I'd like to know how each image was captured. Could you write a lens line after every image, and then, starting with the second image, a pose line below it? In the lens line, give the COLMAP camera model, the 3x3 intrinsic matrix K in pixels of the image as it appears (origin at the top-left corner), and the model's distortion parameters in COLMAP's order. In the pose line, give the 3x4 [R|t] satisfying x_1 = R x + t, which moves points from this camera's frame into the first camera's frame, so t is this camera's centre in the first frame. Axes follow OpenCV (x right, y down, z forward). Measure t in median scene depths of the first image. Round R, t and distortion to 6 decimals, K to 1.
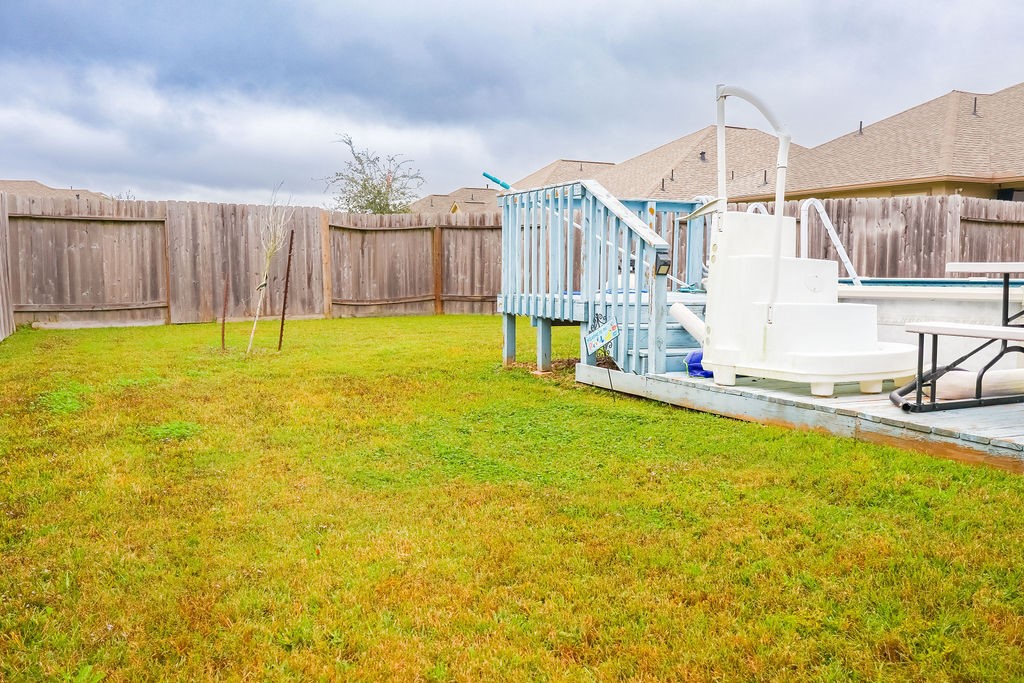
lens RADIAL K [[878.6, 0, 512.0], [0, 878.6, 341.5], [0, 0, 1]] dist [0.013843, -0.004811]
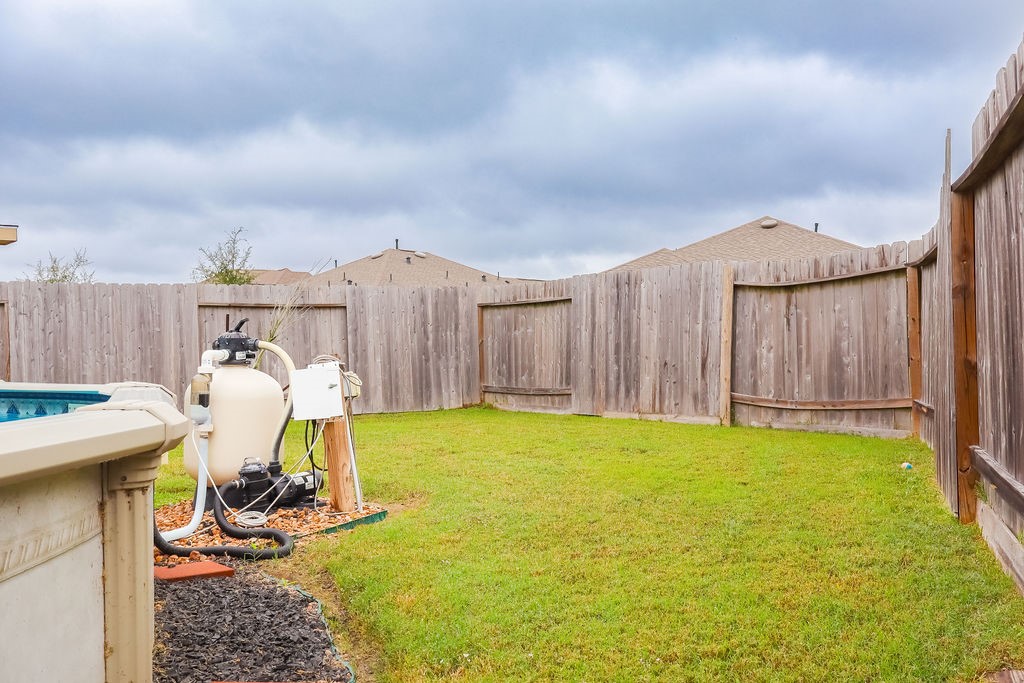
lens RADIAL K [[878.6, 0, 512.0], [0, 878.6, 341.5], [0, 0, 1]] dist [0.013843, -0.004811]
pose [[0.048137, -0.015598, -0.998719, 0.476174], [-0.075622, 0.996951, -0.019216, -0.068665], [0.995974, 0.076450, 0.046811, 0.863375]]
